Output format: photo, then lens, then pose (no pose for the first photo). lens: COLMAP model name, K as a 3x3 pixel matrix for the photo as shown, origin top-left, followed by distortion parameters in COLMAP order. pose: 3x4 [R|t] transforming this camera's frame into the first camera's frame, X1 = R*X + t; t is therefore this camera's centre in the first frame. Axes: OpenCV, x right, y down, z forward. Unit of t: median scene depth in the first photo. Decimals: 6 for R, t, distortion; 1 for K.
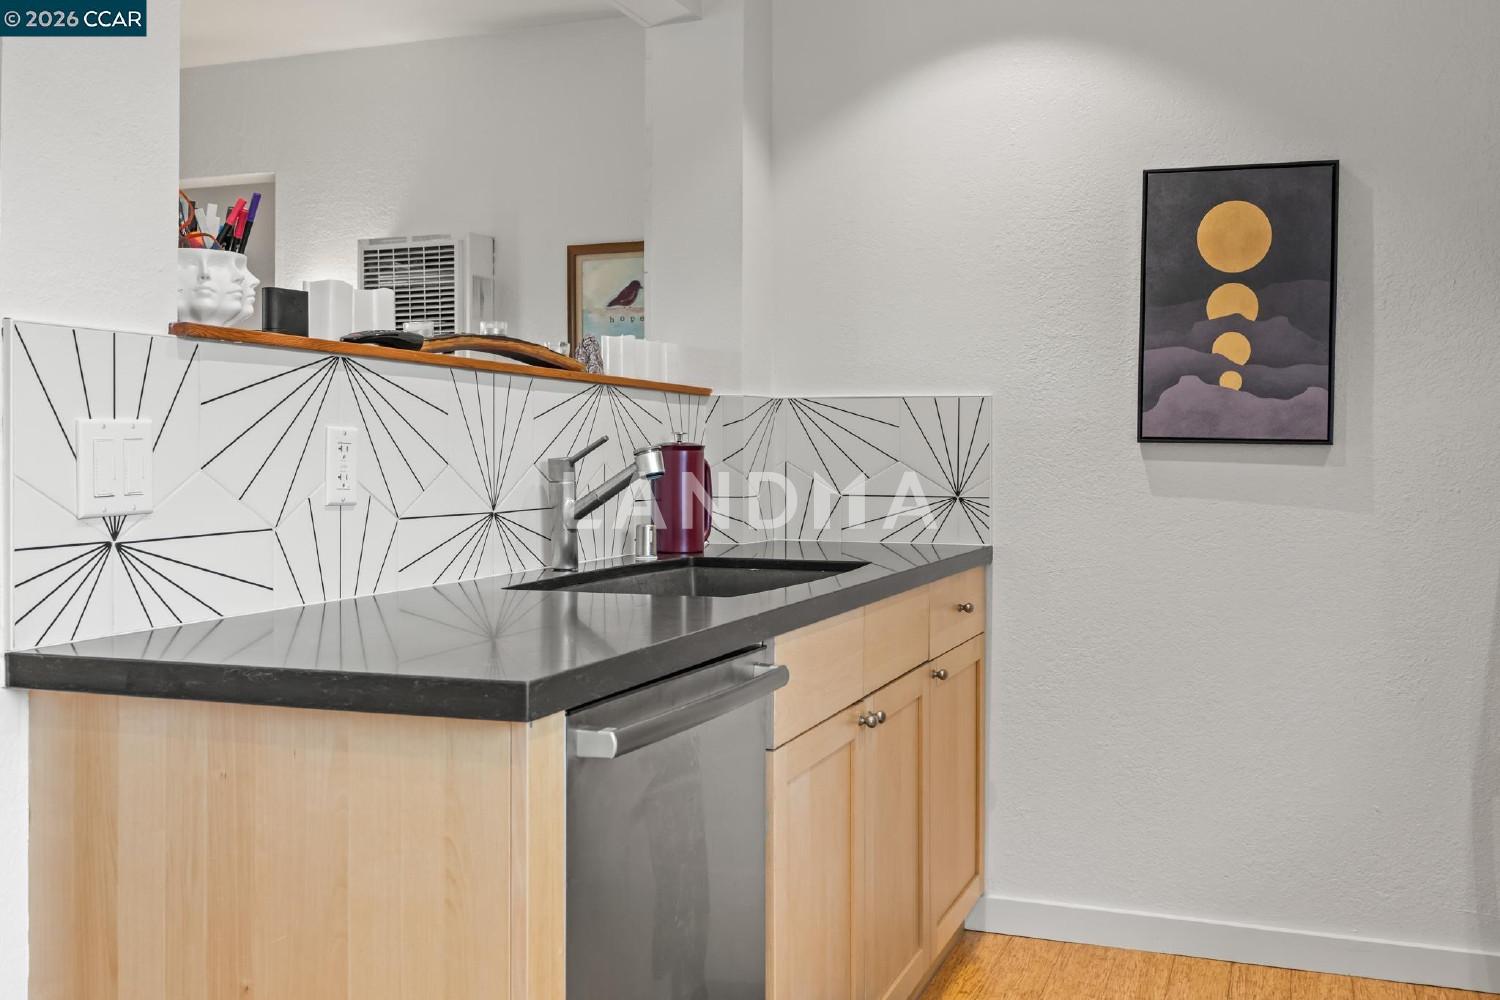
lens RADIAL K [[1432.6, 0, 751.7], [0, 1432.6, 493.5], [0, 0, 1]] dist [-0.014518, 0.000000]
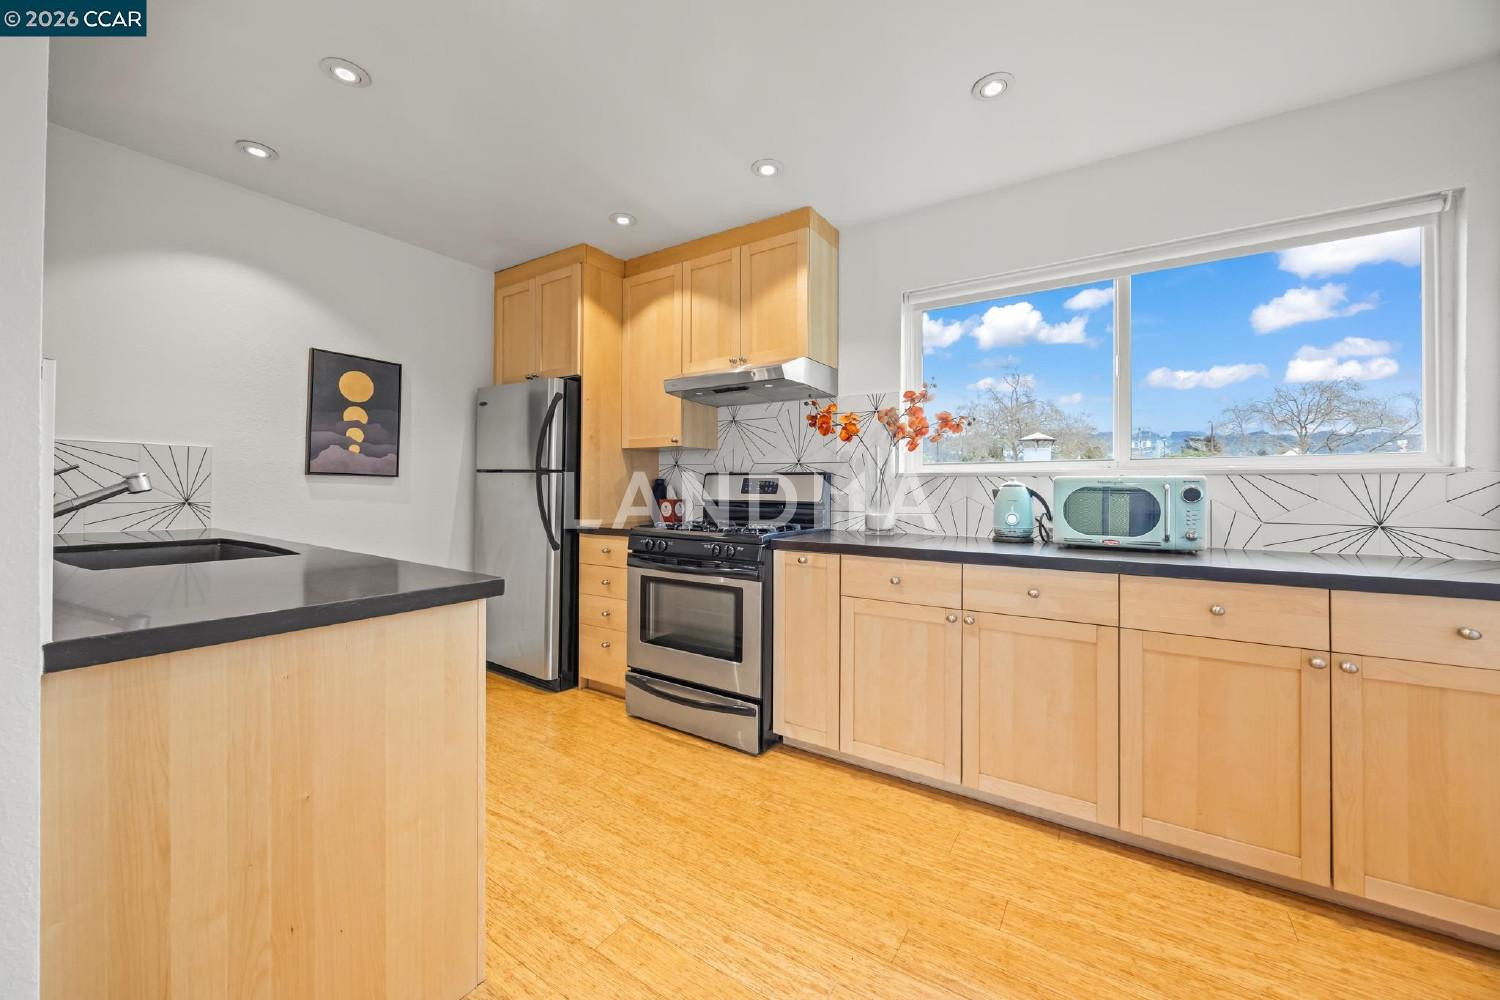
lens RADIAL K [[577.7, 0, 753.6], [0, 577.7, 491.1], [0, 0, 1]] dist [0.000323, 0.000025]
pose [[0.232279, -0.007792, 0.972618, -0.426165], [0.014483, 0.999885, 0.004552, -0.005077], [-0.972541, 0.013029, 0.232365, 0.155259]]
